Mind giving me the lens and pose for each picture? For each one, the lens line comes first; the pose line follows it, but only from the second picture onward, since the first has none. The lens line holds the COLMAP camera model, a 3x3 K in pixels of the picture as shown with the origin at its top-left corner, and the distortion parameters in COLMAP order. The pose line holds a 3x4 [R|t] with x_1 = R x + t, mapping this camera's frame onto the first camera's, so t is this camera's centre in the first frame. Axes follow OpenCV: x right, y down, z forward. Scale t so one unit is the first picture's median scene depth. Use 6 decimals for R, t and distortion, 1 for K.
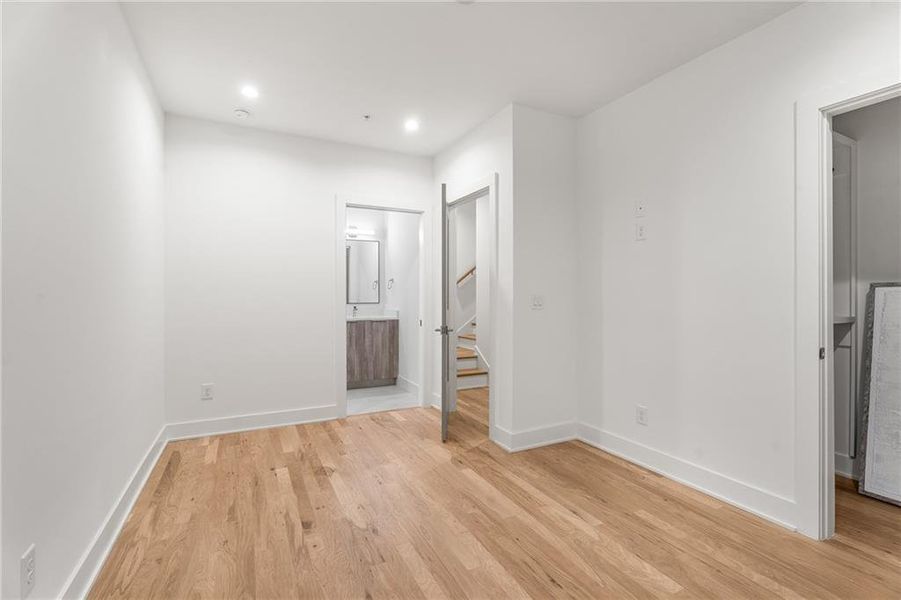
lens RADIAL K [[408.3, 0, 450.5], [0, 408.3, 300.0], [0, 0, 1]] dist [-0.014641, 0.000252]
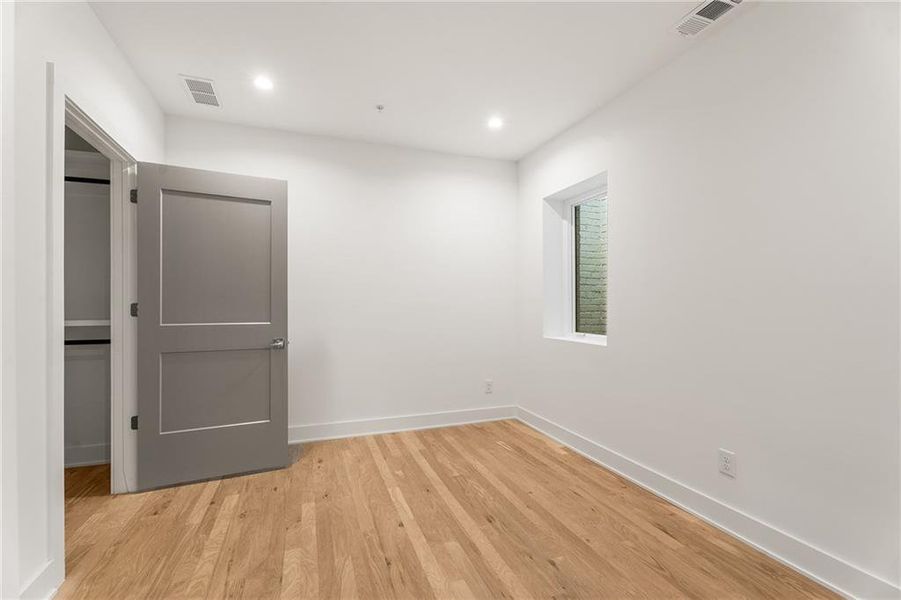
lens RADIAL K [[408.3, 0, 450.5], [0, 408.3, 300.0], [0, 0, 1]] dist [-0.014641, 0.000252]
pose [[-0.994096, -0.000612, 0.108506, -0.031749], [-0.000780, 0.999999, -0.001506, -0.020953], [-0.108505, -0.001582, -0.994095, 1.998495]]
